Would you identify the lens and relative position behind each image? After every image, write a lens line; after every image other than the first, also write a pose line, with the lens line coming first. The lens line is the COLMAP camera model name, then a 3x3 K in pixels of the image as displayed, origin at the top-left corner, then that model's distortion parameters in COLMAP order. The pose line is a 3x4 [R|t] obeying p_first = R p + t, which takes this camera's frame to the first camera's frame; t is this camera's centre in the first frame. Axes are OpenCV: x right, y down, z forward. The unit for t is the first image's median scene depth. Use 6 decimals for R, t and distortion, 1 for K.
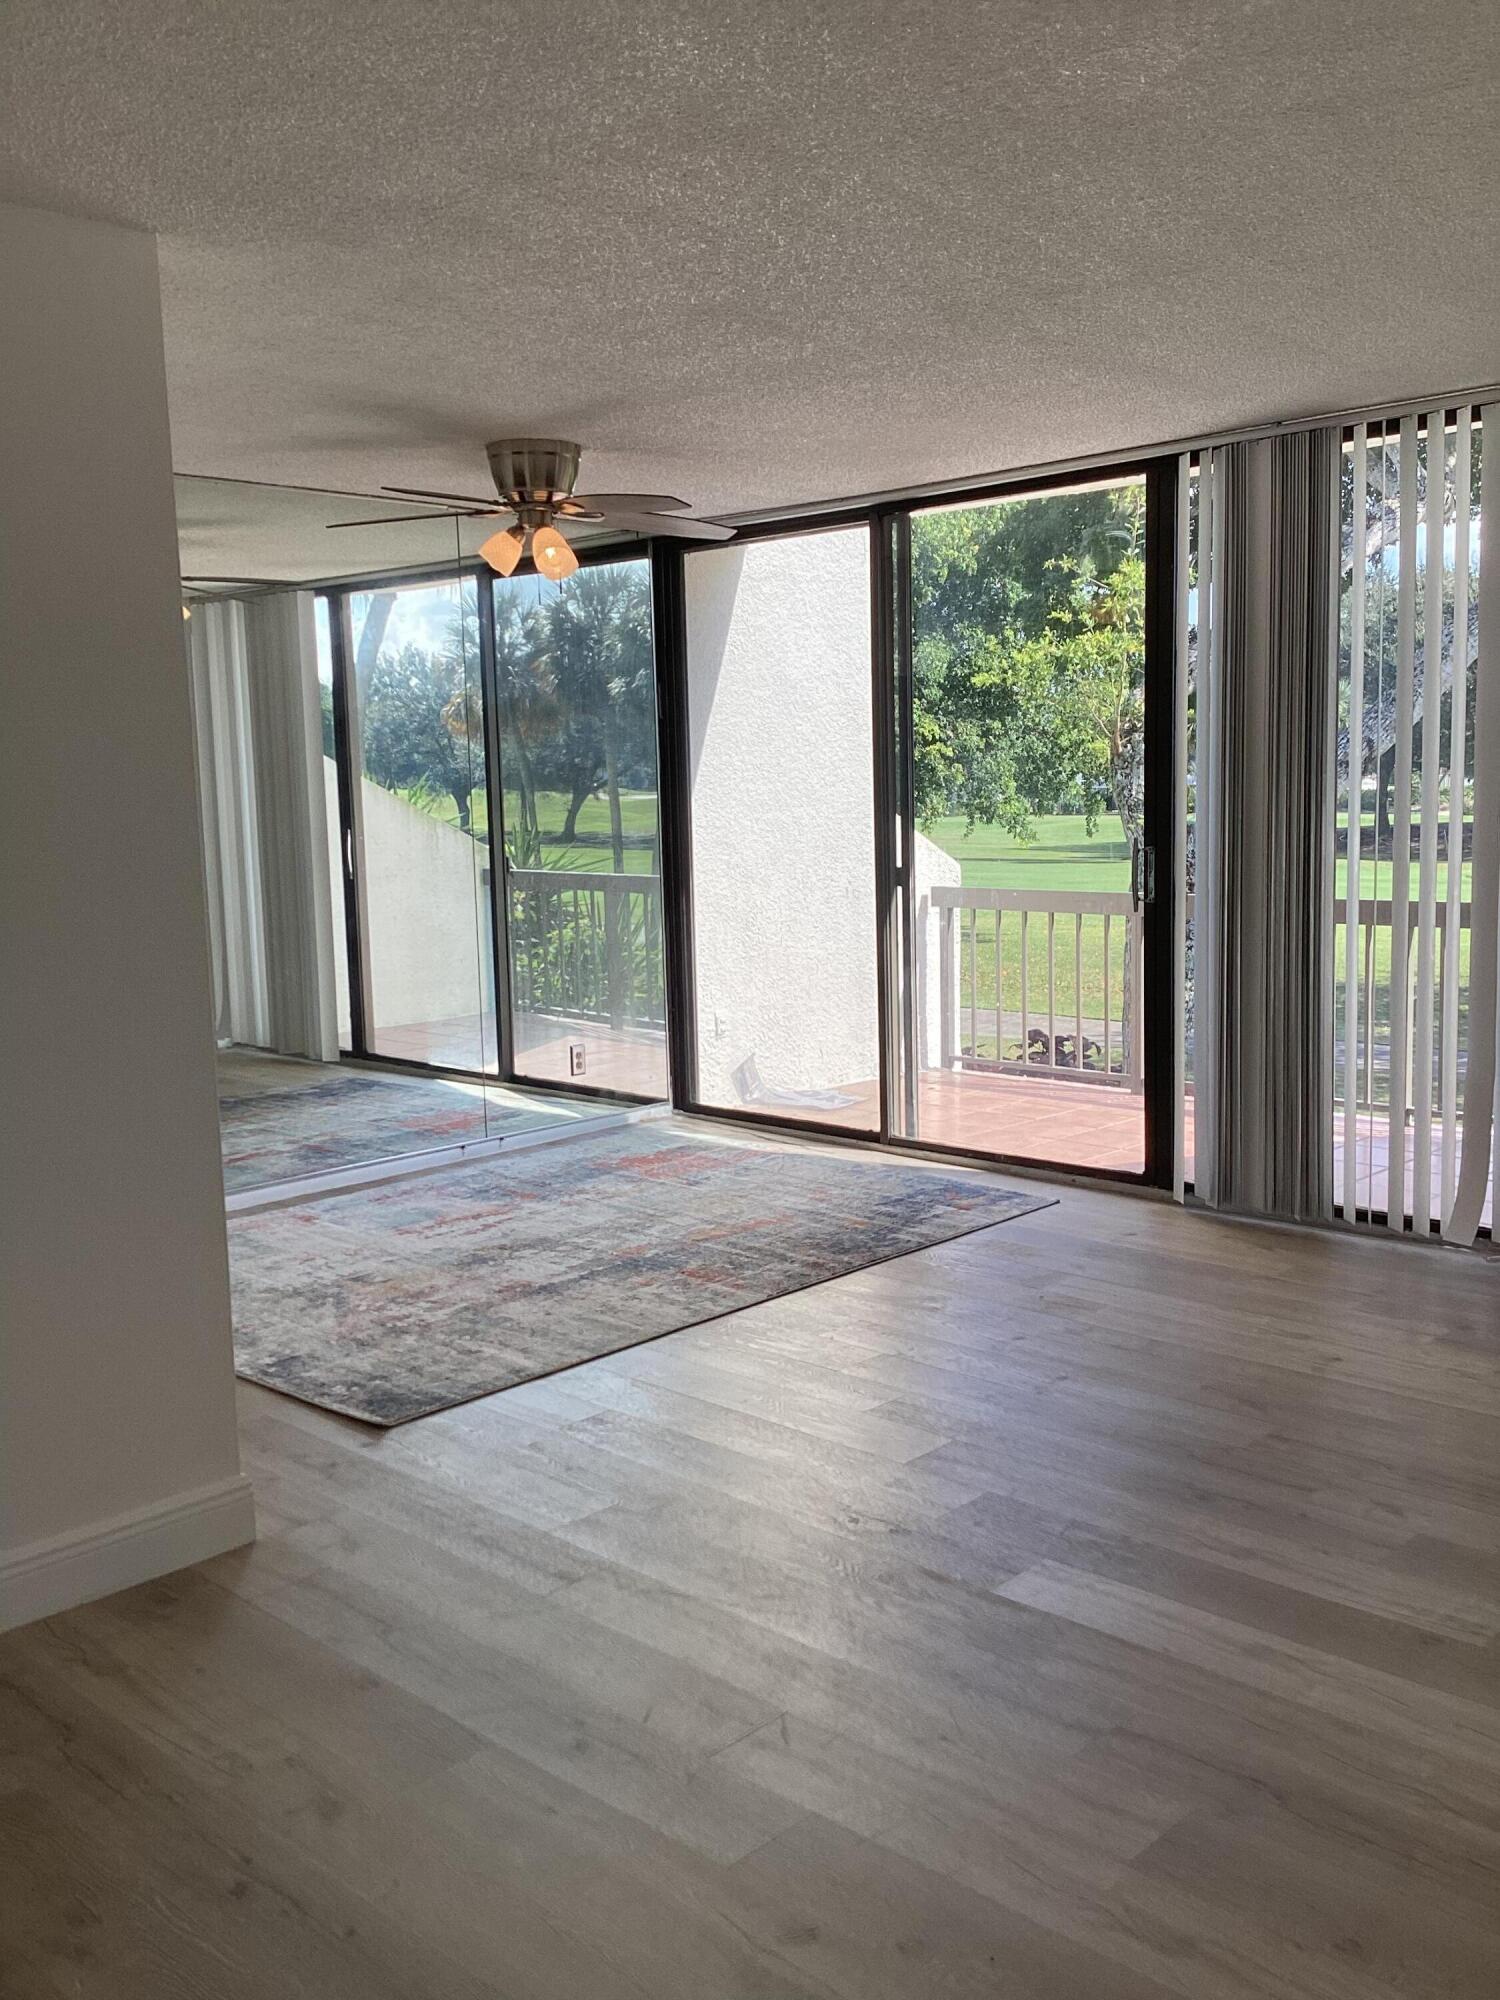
lens RADIAL K [[1781.3, 0, 746.4], [0, 1781.3, 978.5], [0, 0, 1]] dist [0.125661, -0.236467]
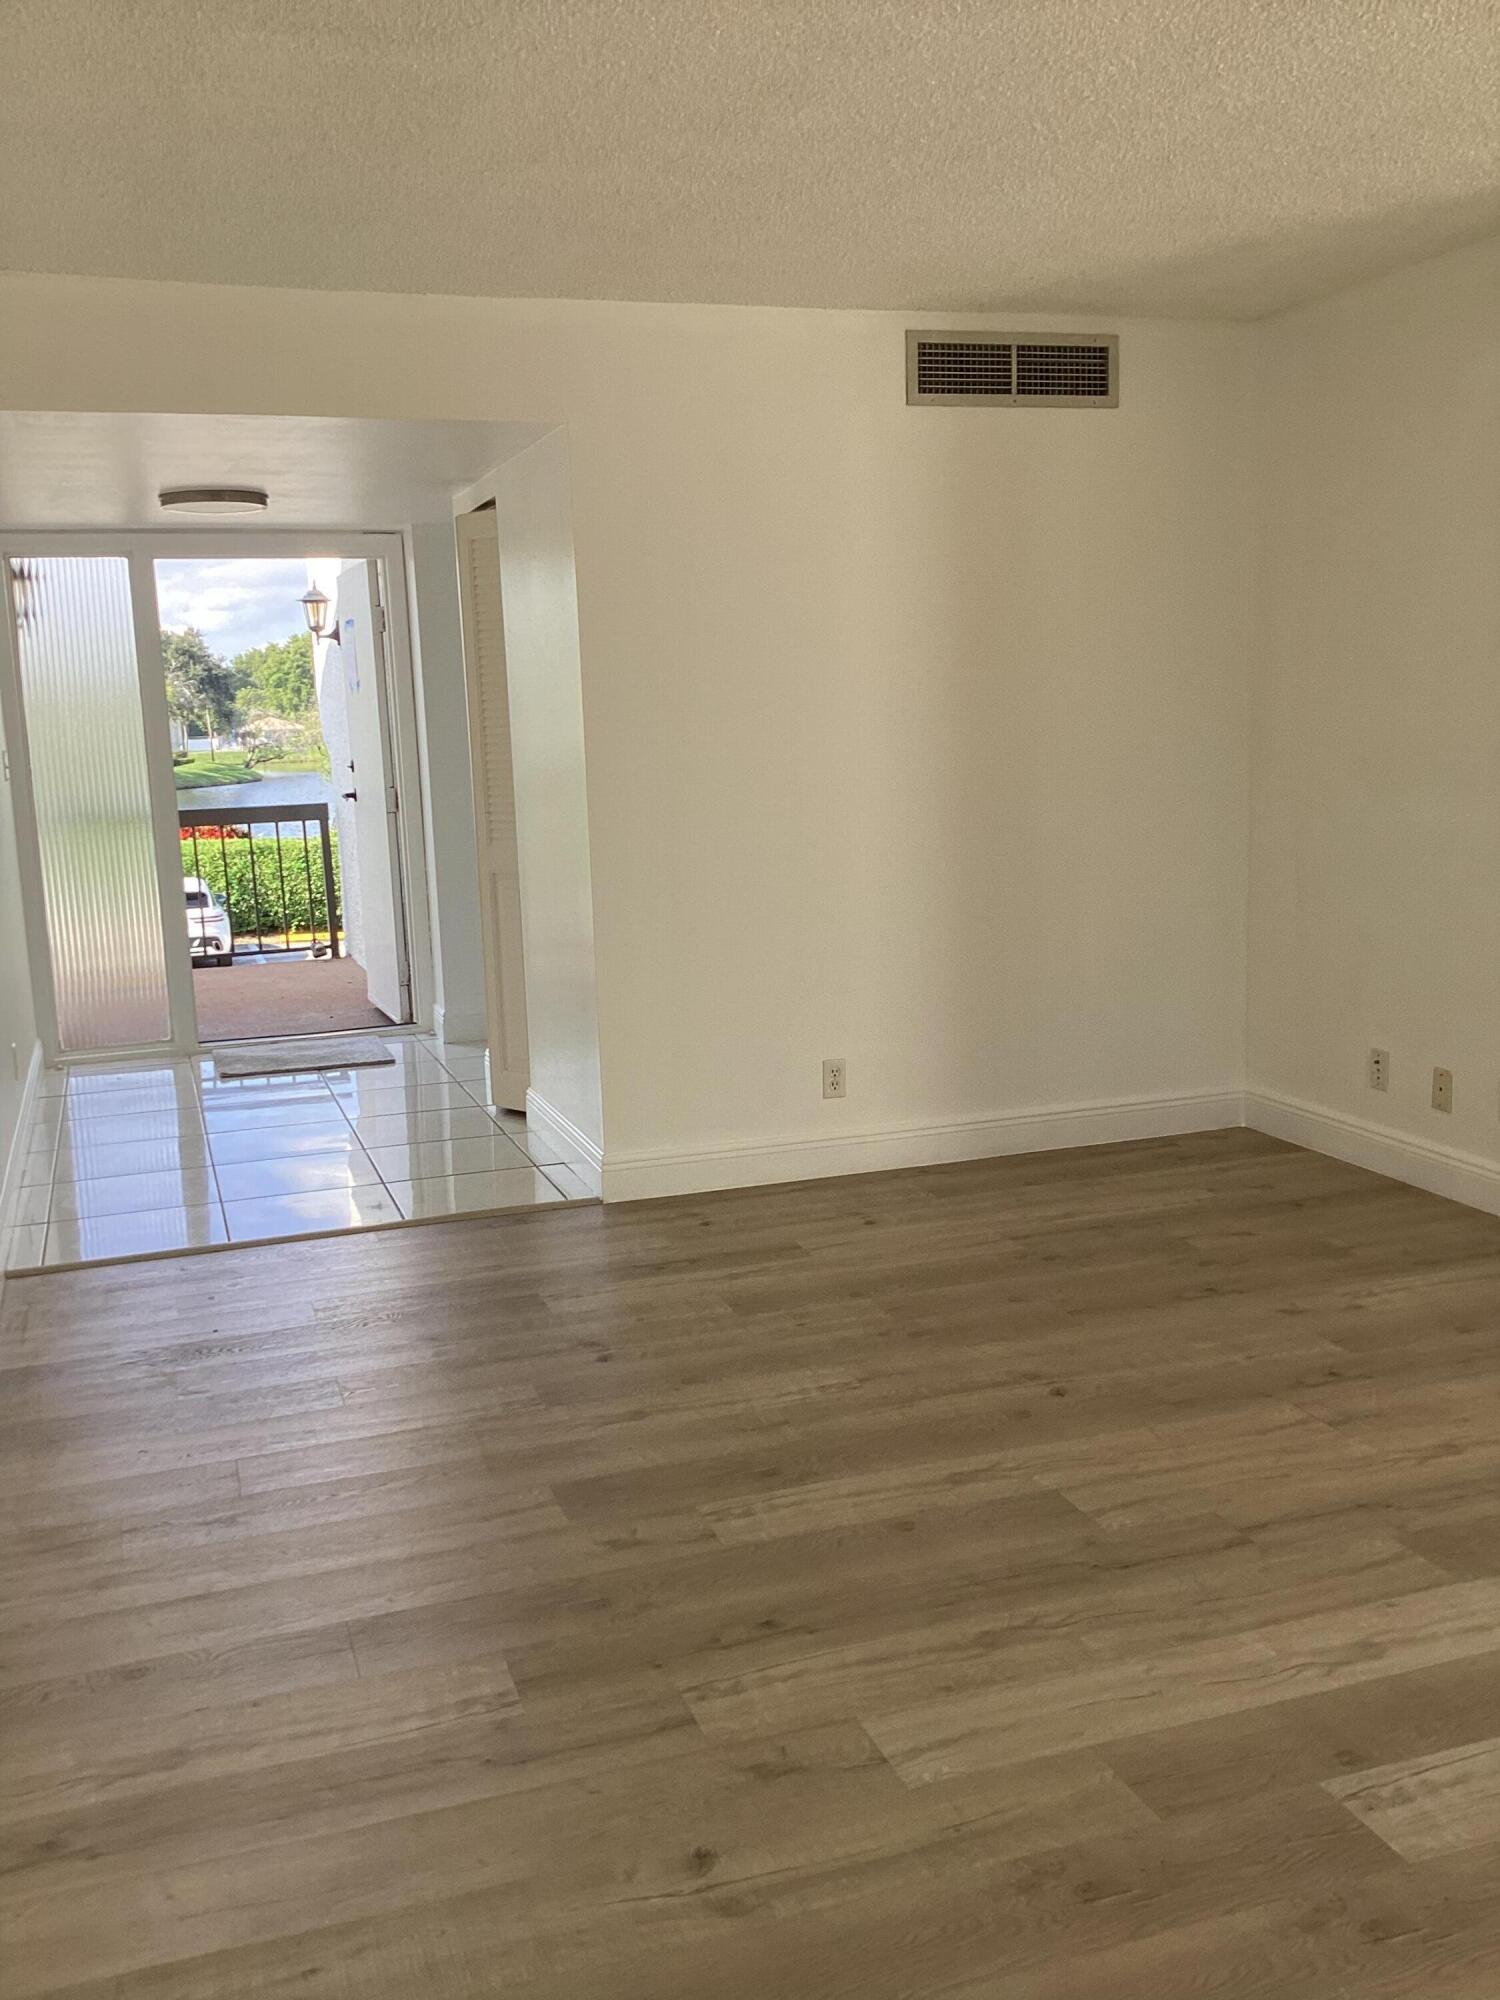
lens RADIAL K [[1798.6, 0, 755.8], [0, 1798.6, 991.5], [0, 0, 1]] dist [0.126167, -0.242613]
pose [[-0.451659, 0.177902, -0.874274, 0.673370], [-0.052580, 0.972908, 0.225136, -0.071371], [0.890640, 0.147654, -0.430069, 0.636454]]
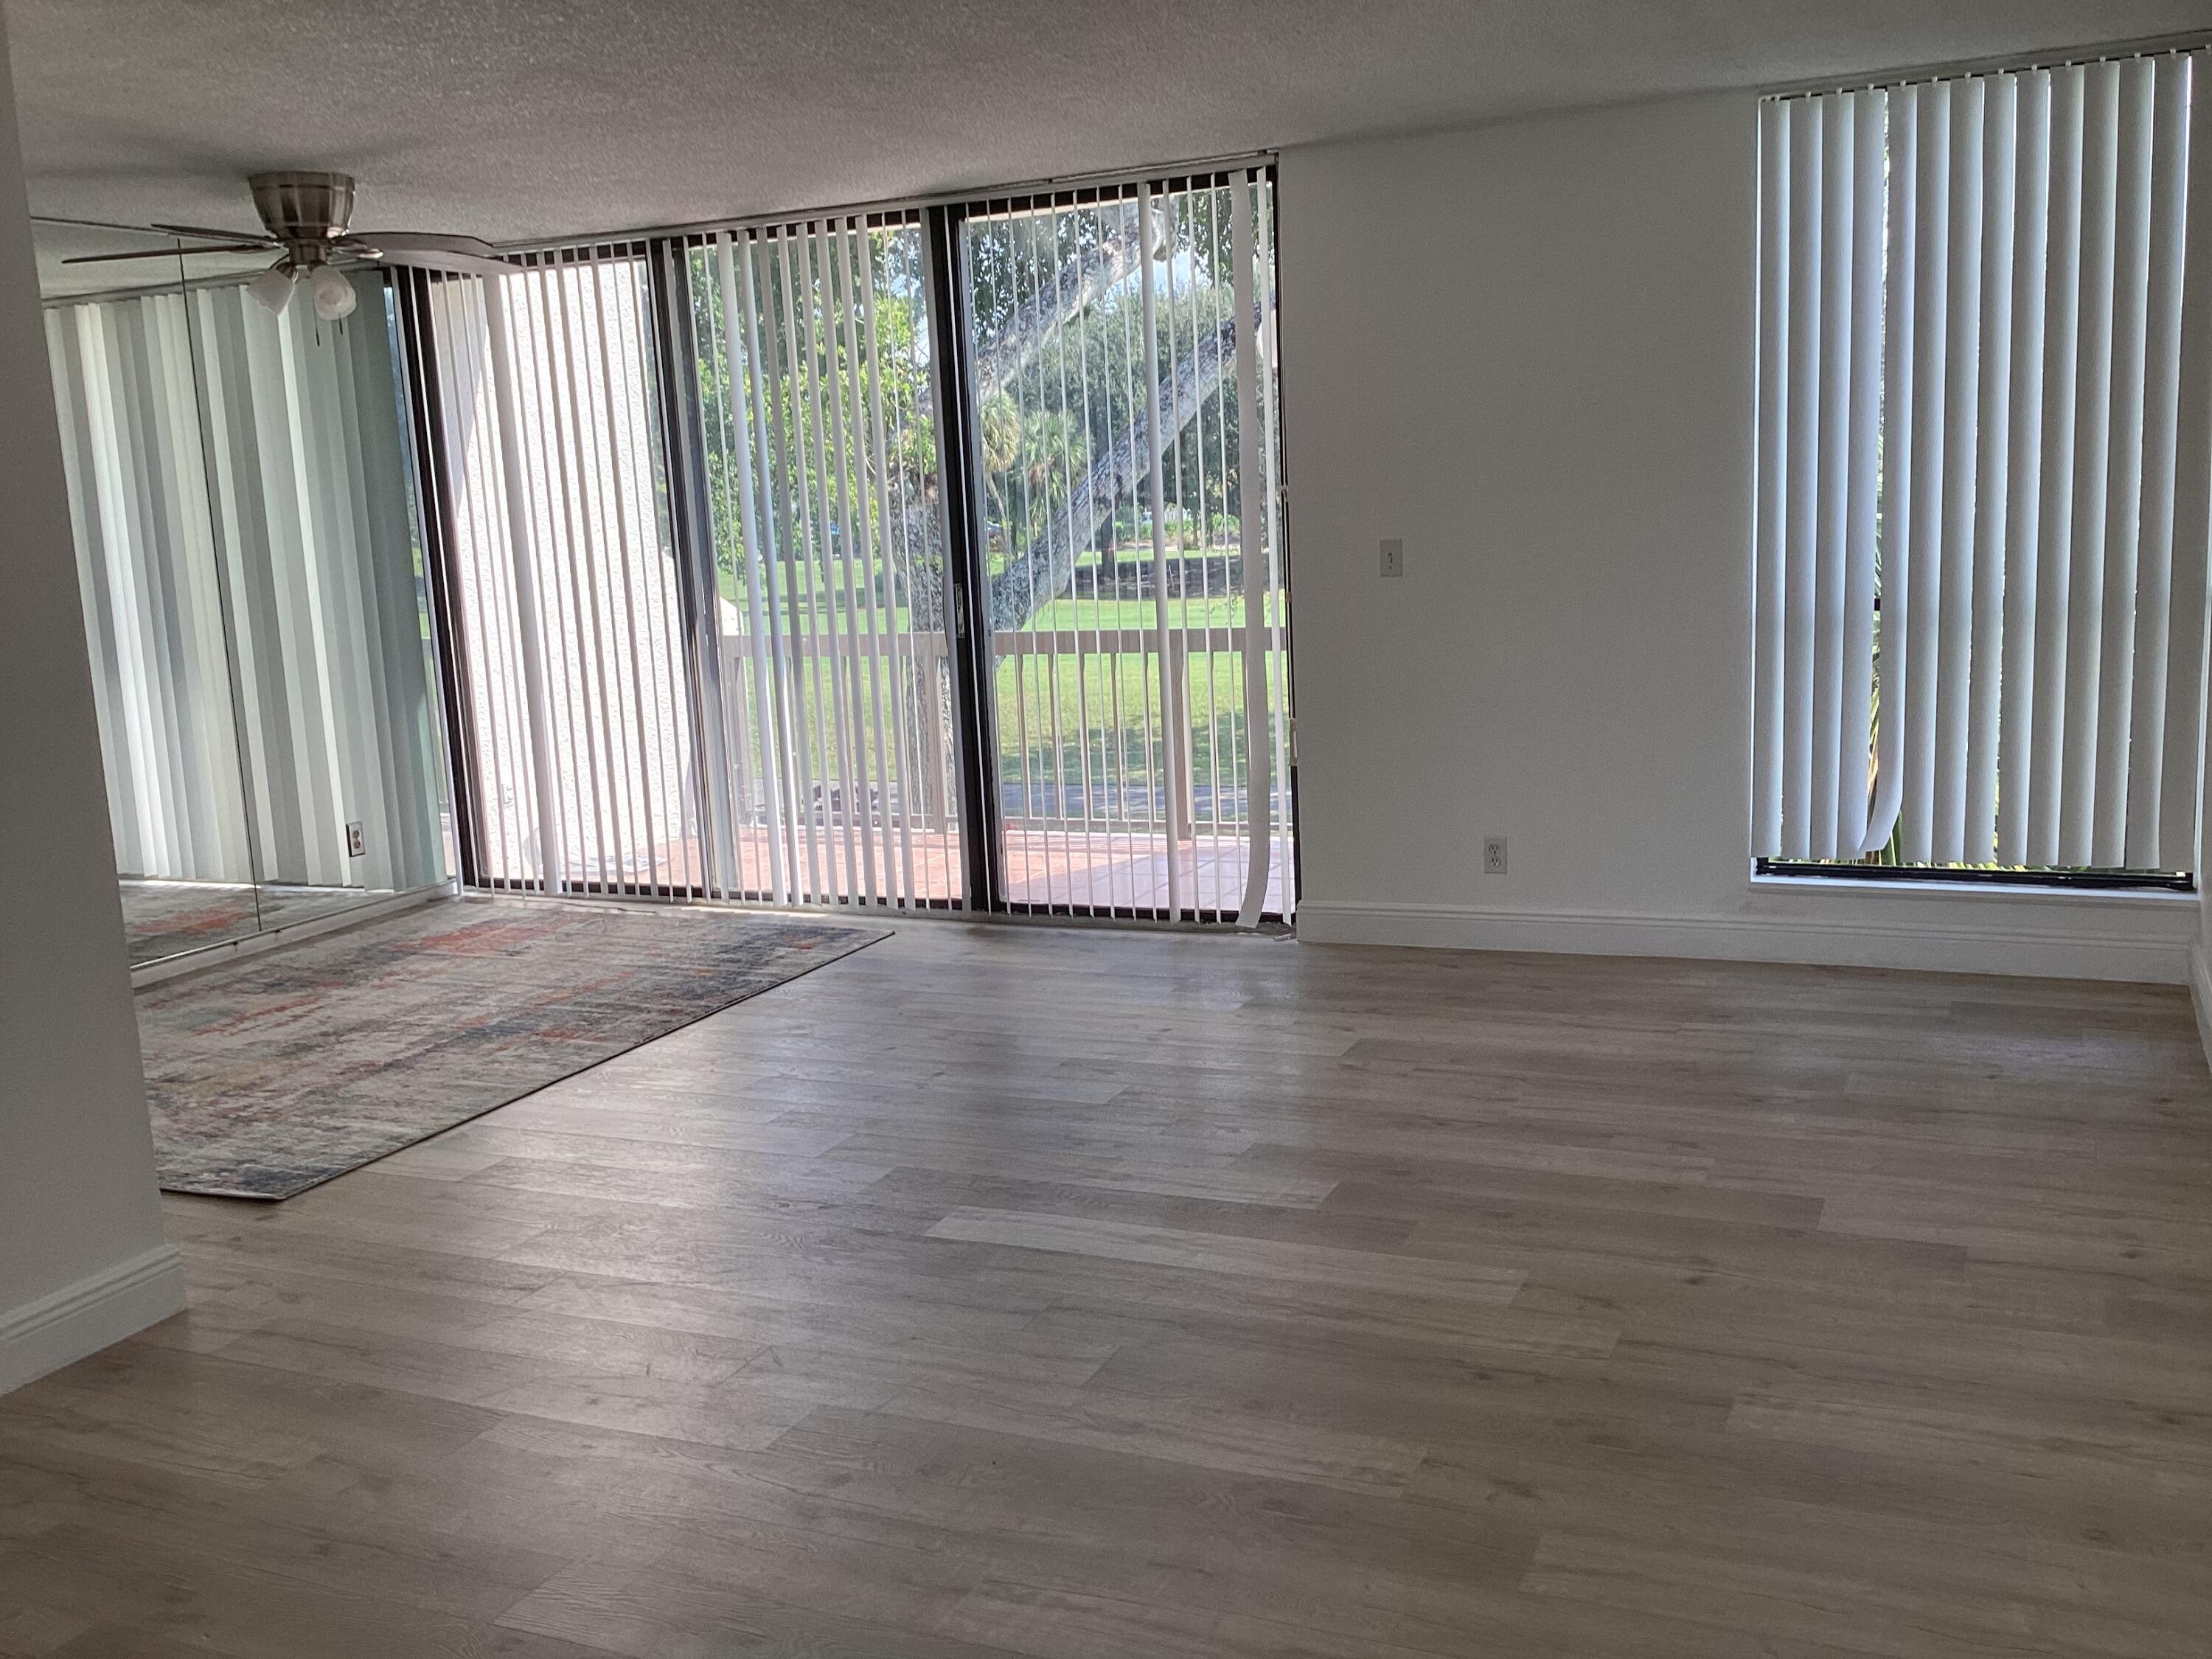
lens RADIAL K [[1989.3, 0, 1106.0], [0, 1989.3, 829.5], [0, 0, 1]] dist [0.126167, -0.242613]
pose [[0.943307, -0.078223, 0.322571, -0.092811], [0.064114, 0.996472, 0.054153, 0.013275], [-0.325669, -0.030401, 0.944995, -0.150848]]
